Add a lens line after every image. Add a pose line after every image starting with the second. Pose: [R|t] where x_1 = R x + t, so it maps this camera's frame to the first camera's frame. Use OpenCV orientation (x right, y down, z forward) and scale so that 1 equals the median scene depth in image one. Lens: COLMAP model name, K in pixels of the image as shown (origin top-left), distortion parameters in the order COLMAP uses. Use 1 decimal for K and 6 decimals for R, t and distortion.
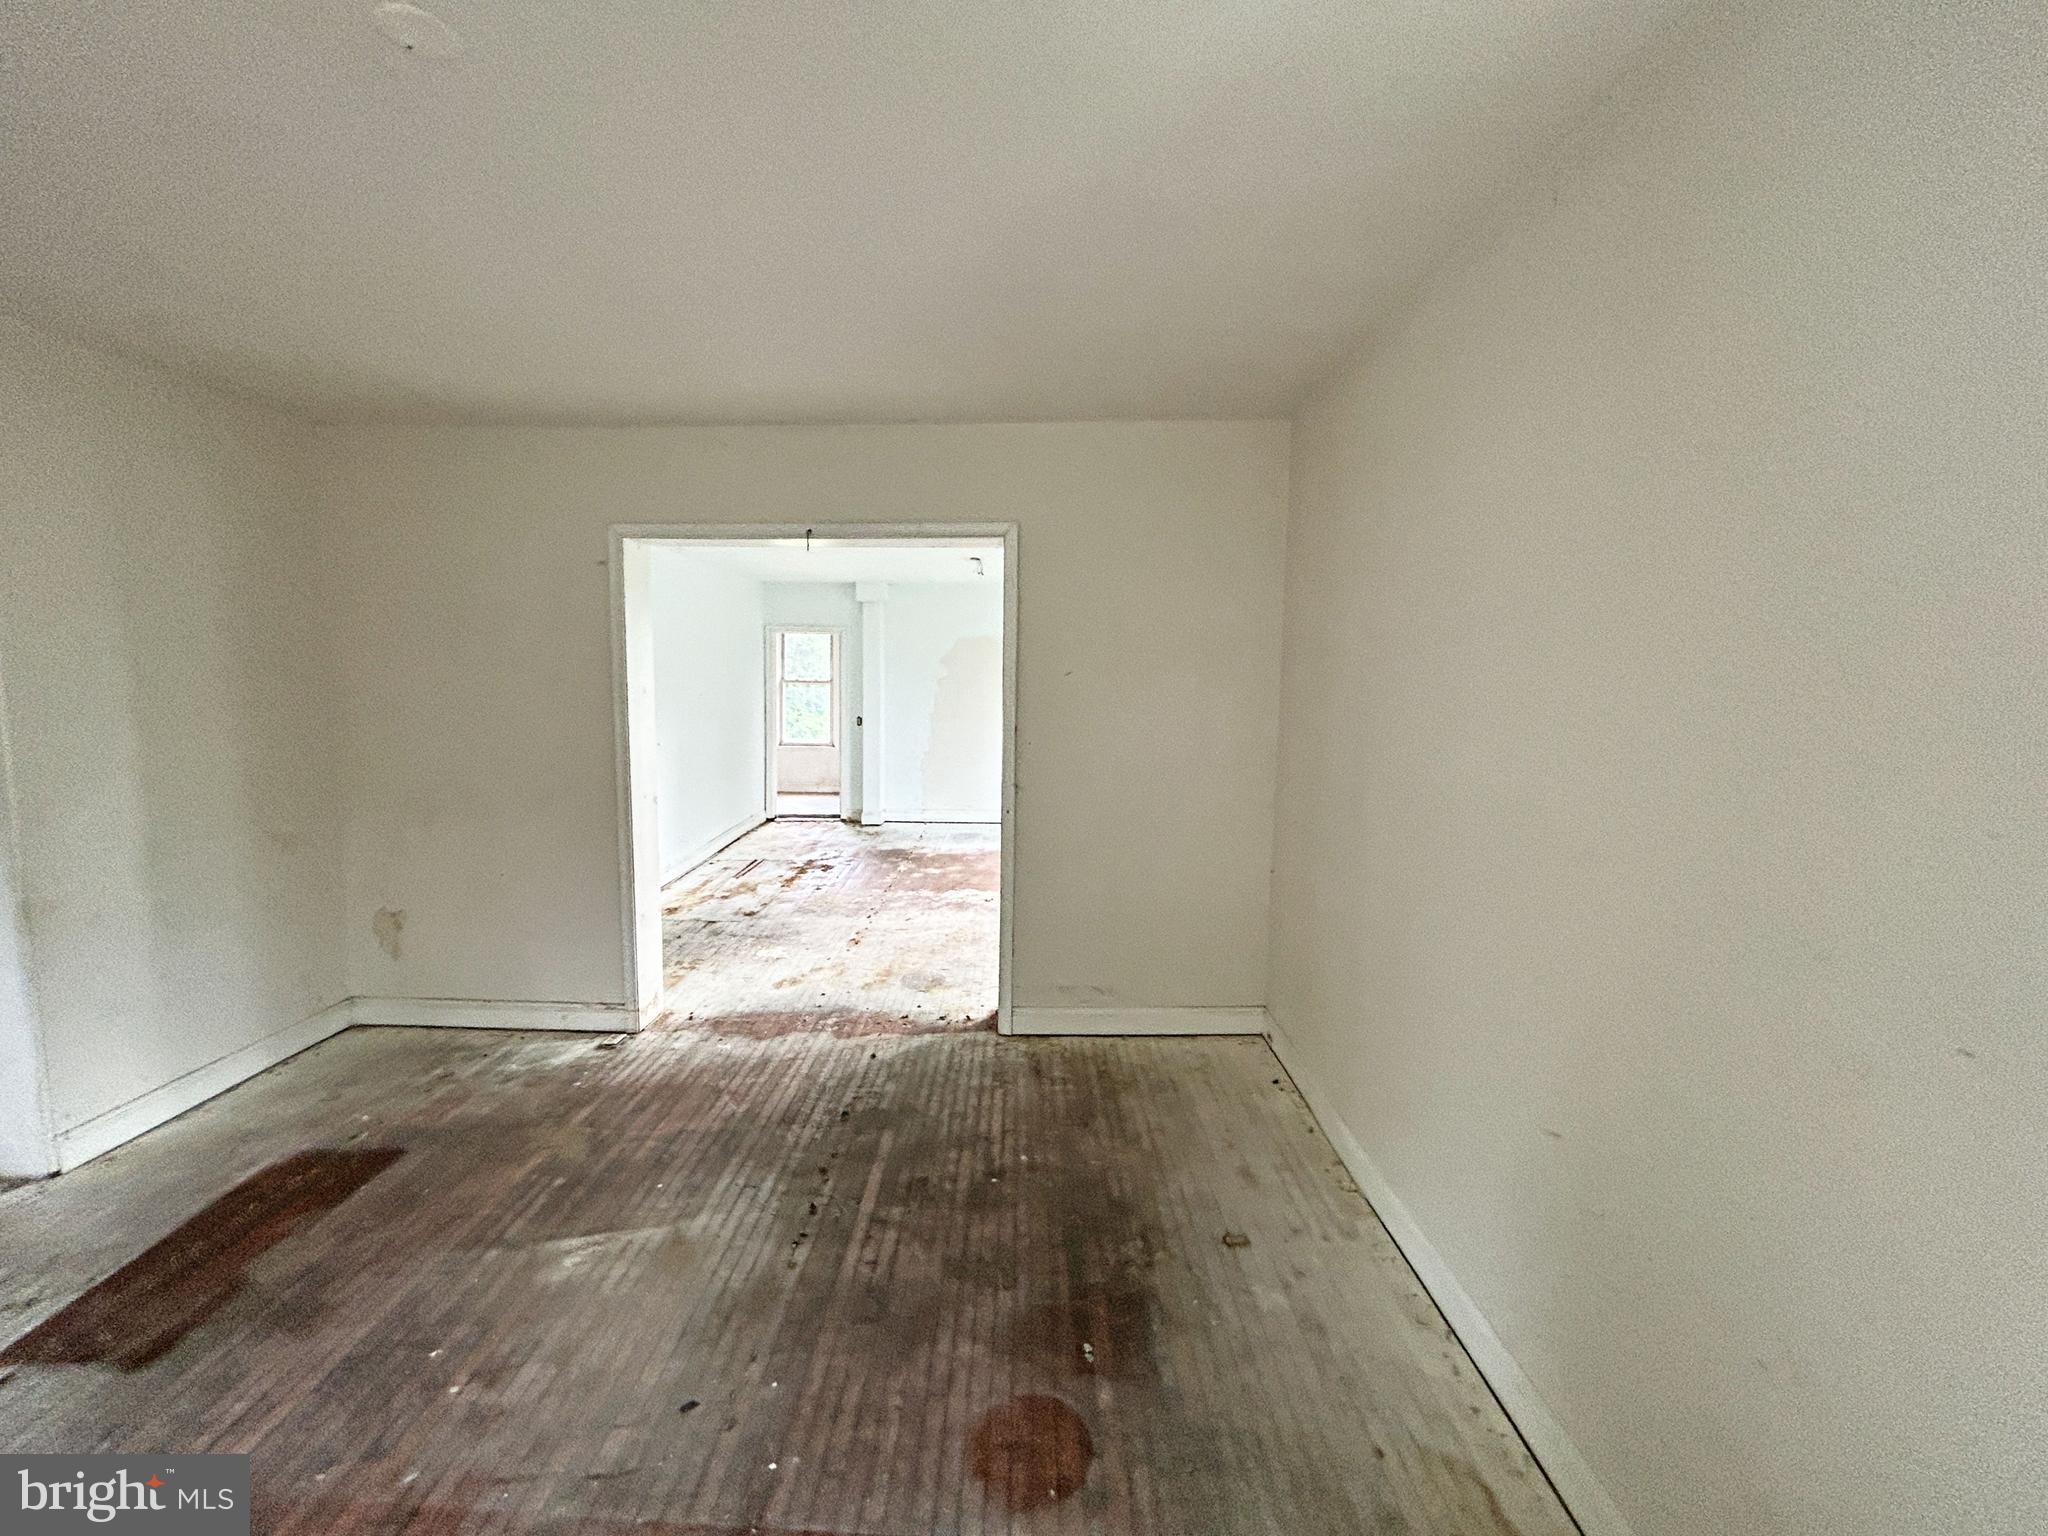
lens RADIAL K [[828.3, 0, 1024.3], [0, 828.3, 768.0], [0, 0, 1]] dist [-0.000643, 0.000834]
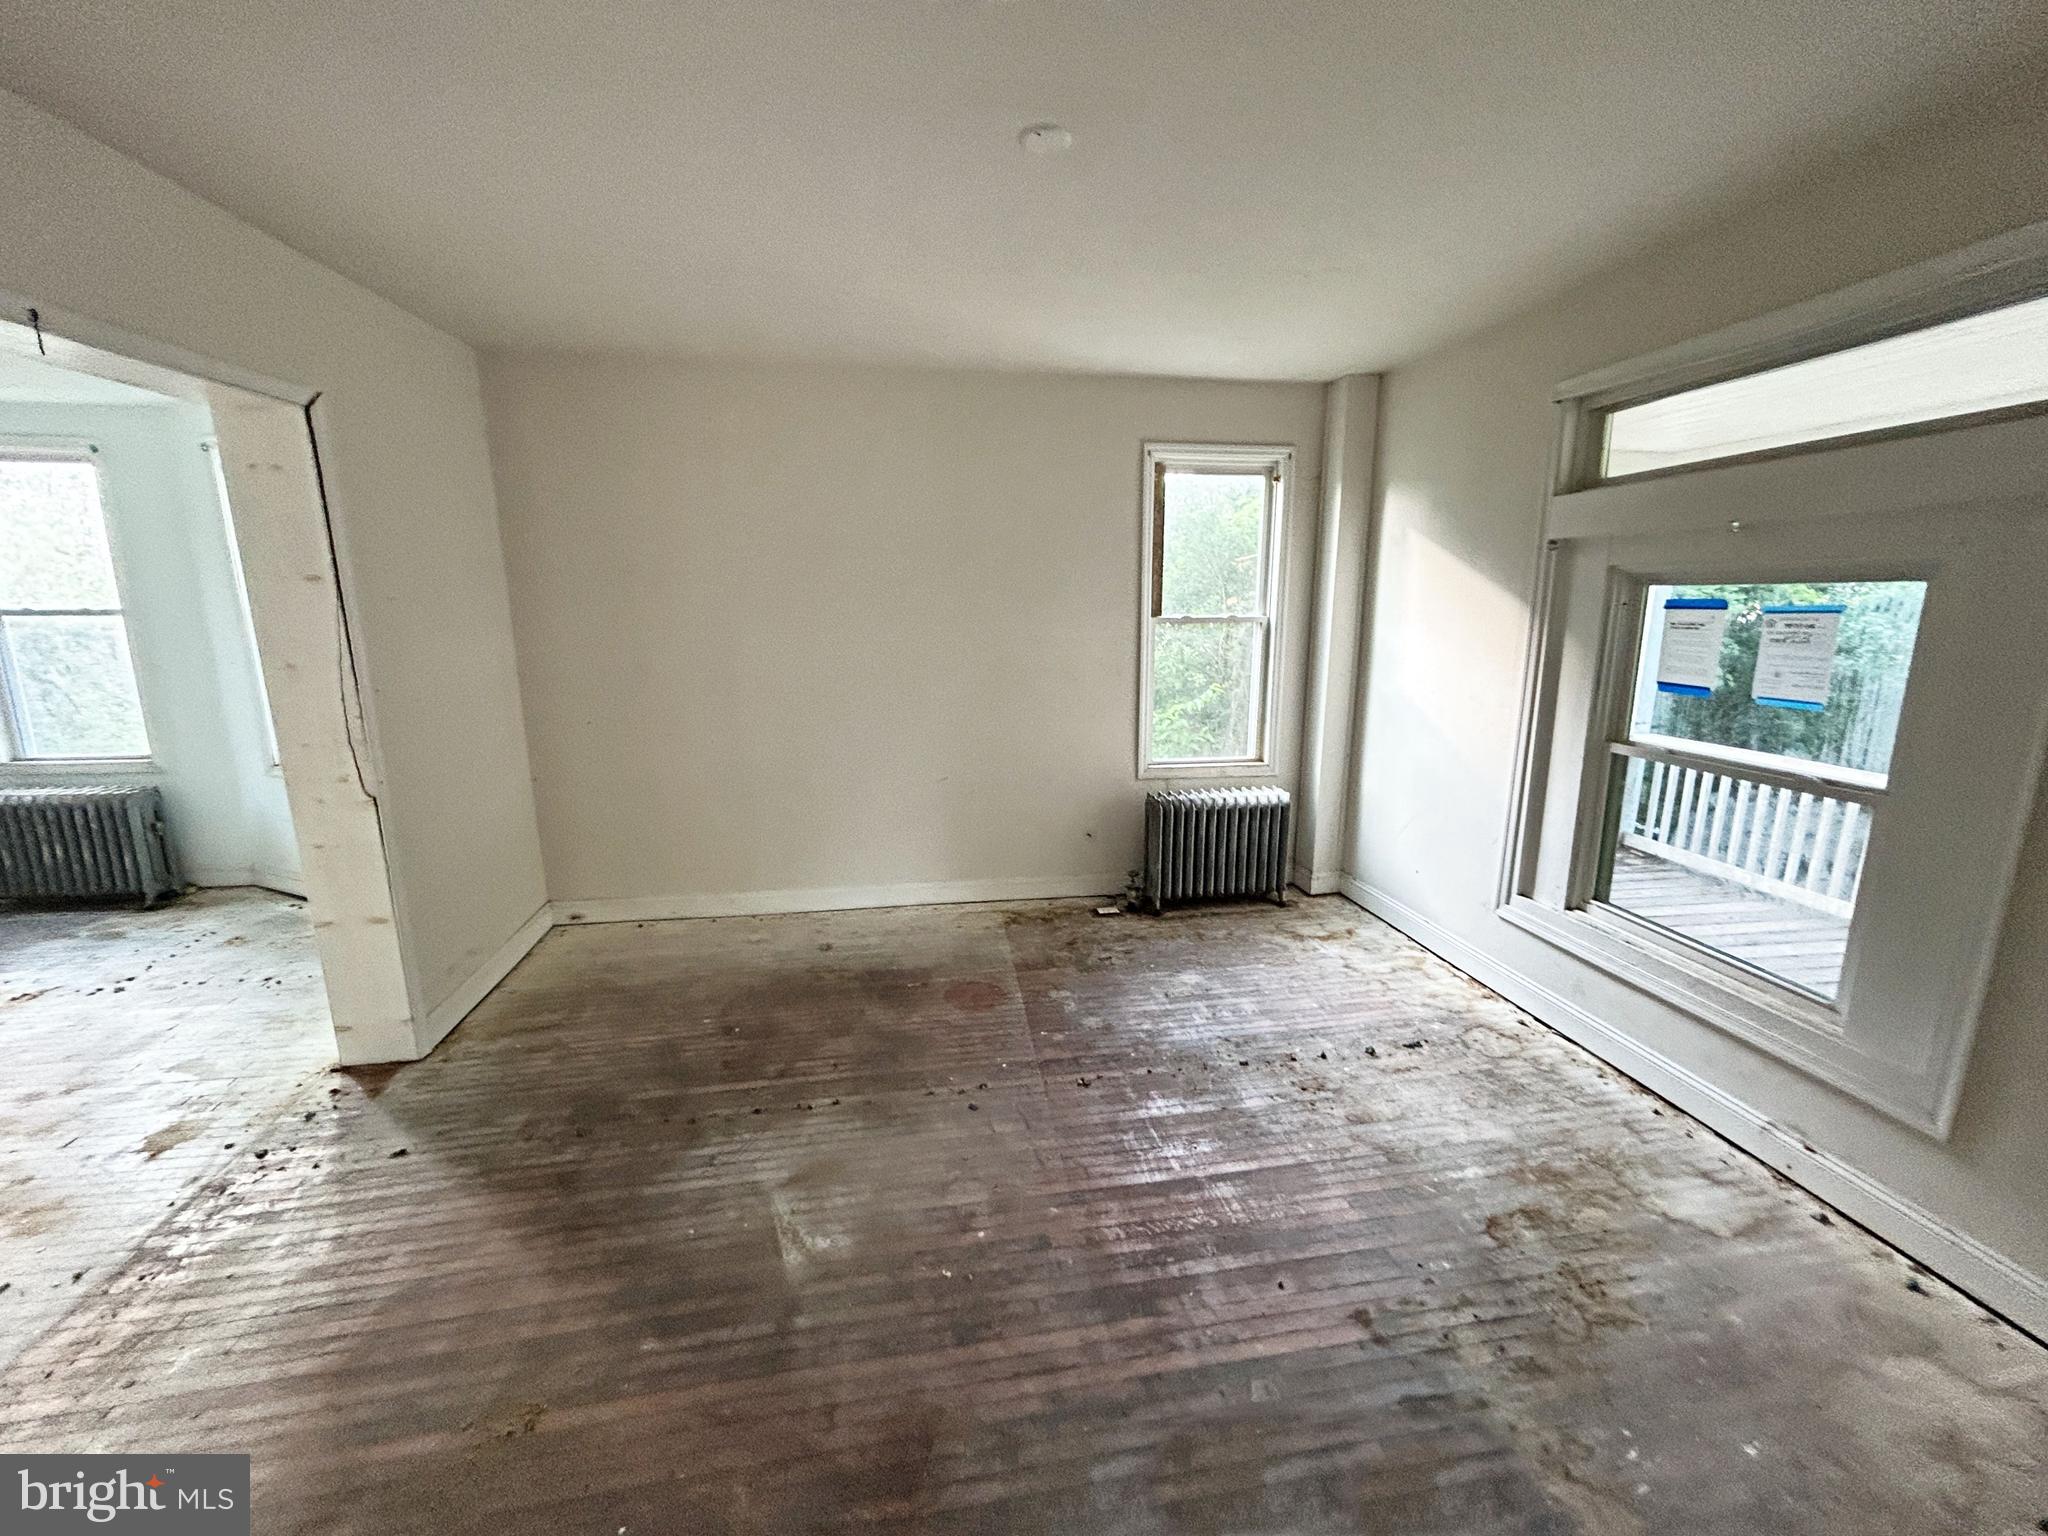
lens RADIAL K [[828.3, 0, 1020.1], [0, 828.3, 769.9], [0, 0, 1]] dist [-0.000643, 0.000834]
pose [[-0.165638, -0.216862, 0.962047, -0.921173], [0.113457, 0.964855, 0.237029, -0.078564], [-0.979639, 0.148411, -0.135212, 0.556397]]
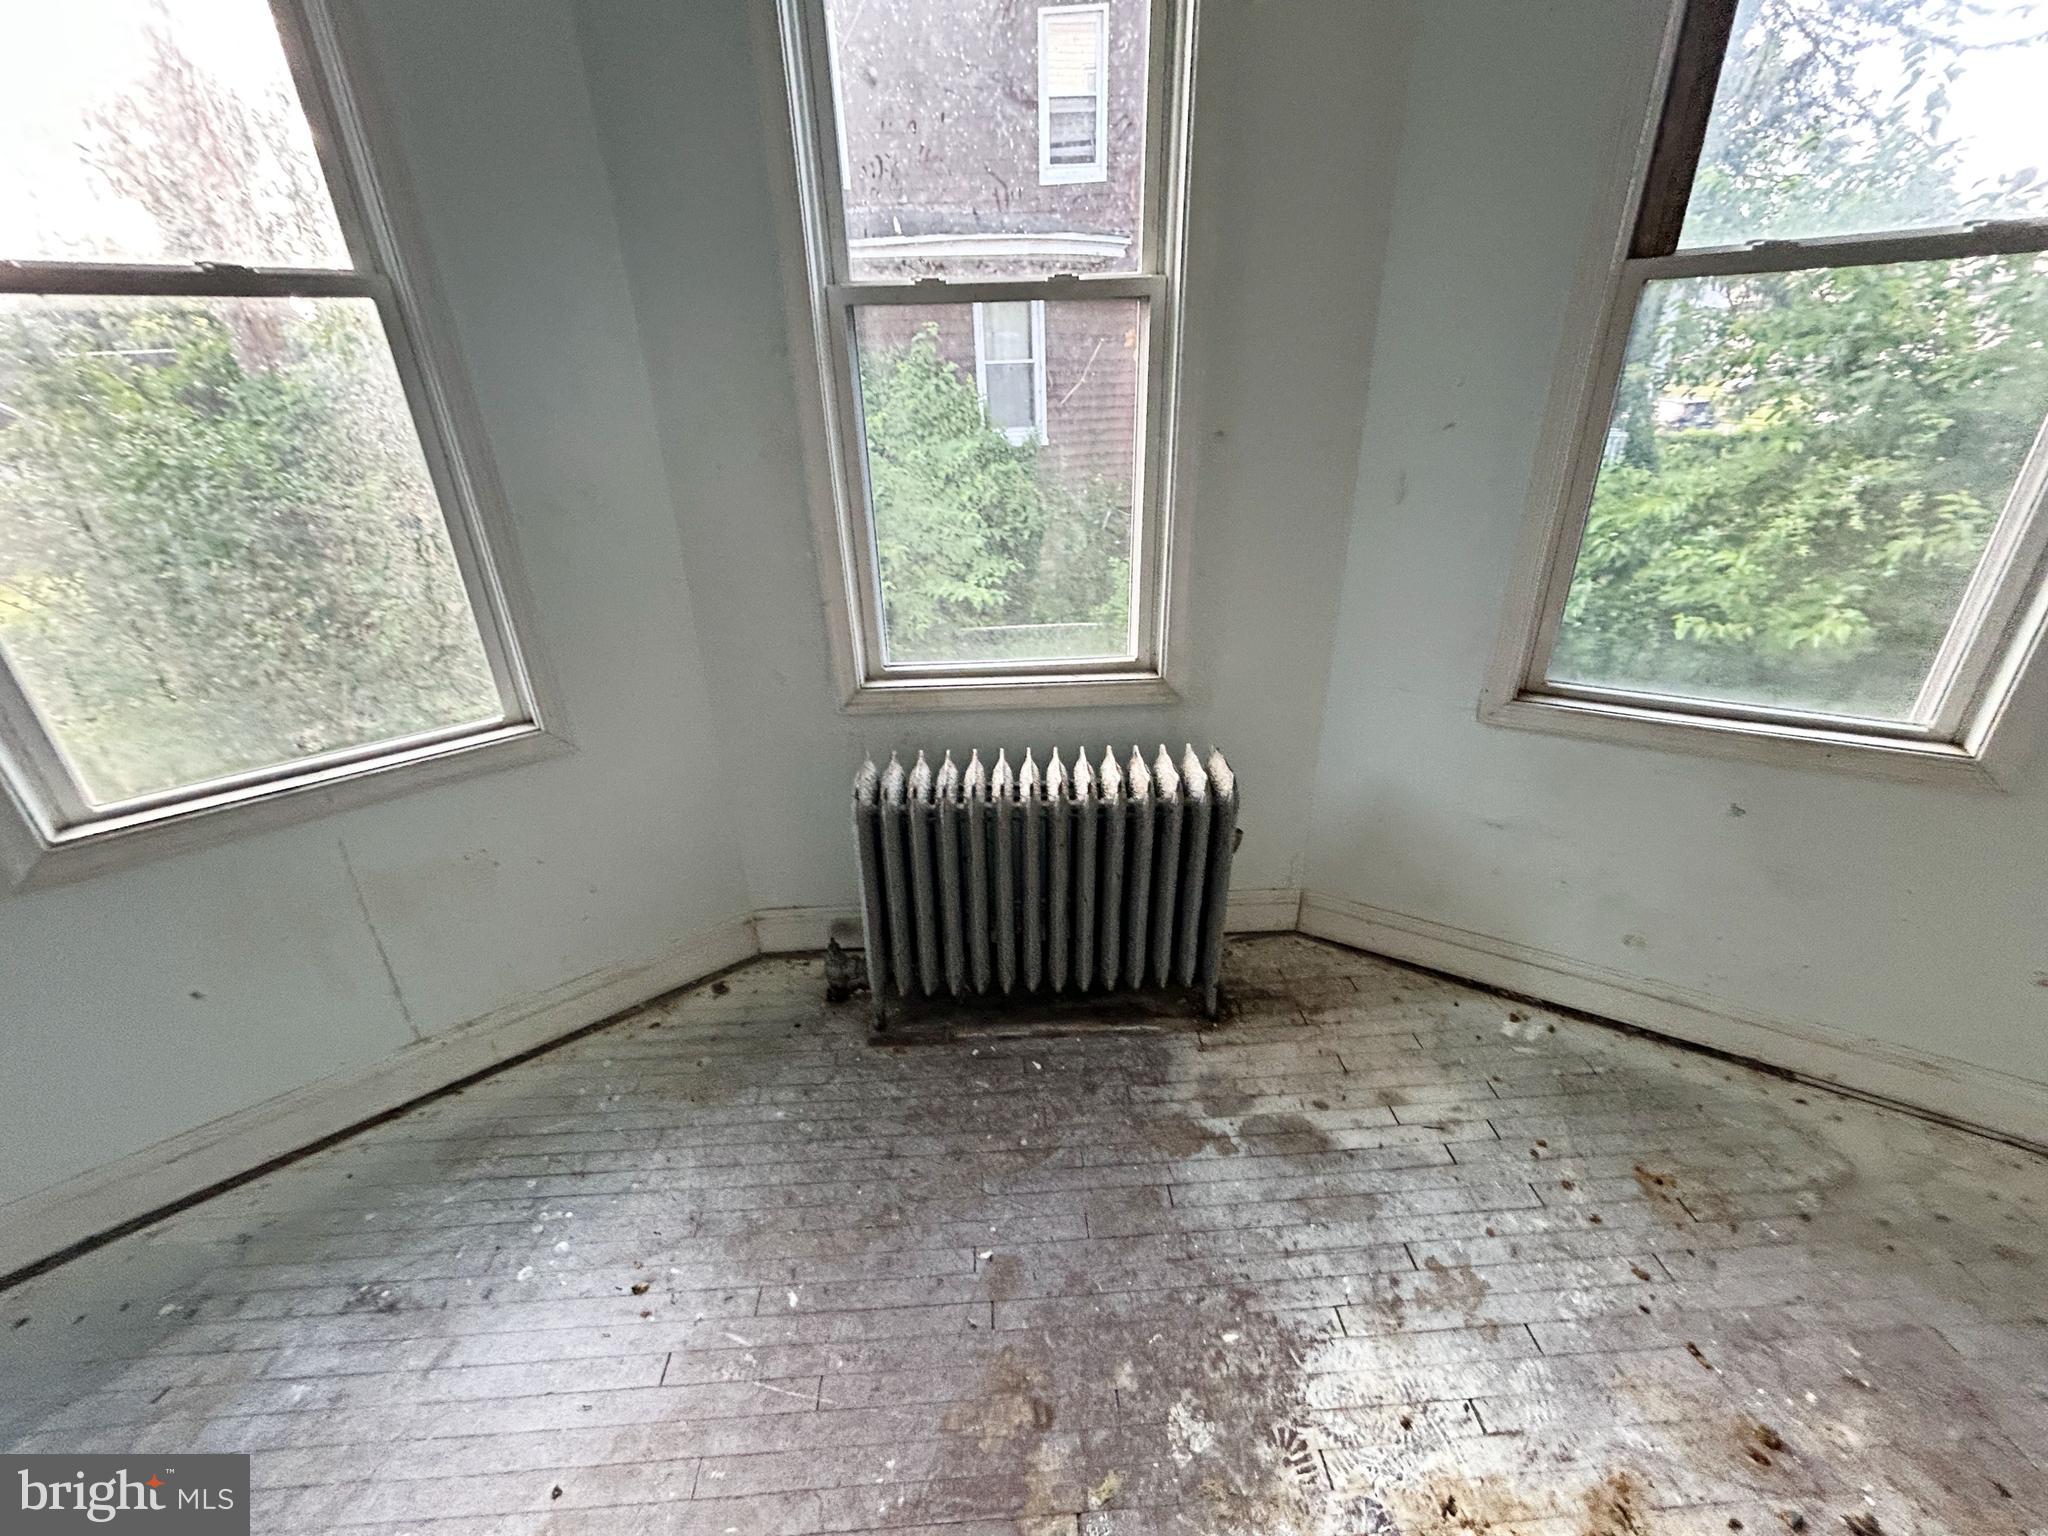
lens RADIAL K [[828.3, 0, 1021.6], [0, 828.3, 769.6], [0, 0, 1]] dist [-0.000643, 0.000834]
pose [[-0.054978, -0.447050, 0.892818, 0.055007], [0.142440, 0.881513, 0.450161, -0.144181], [-0.988275, 0.151922, 0.015214, 1.818428]]
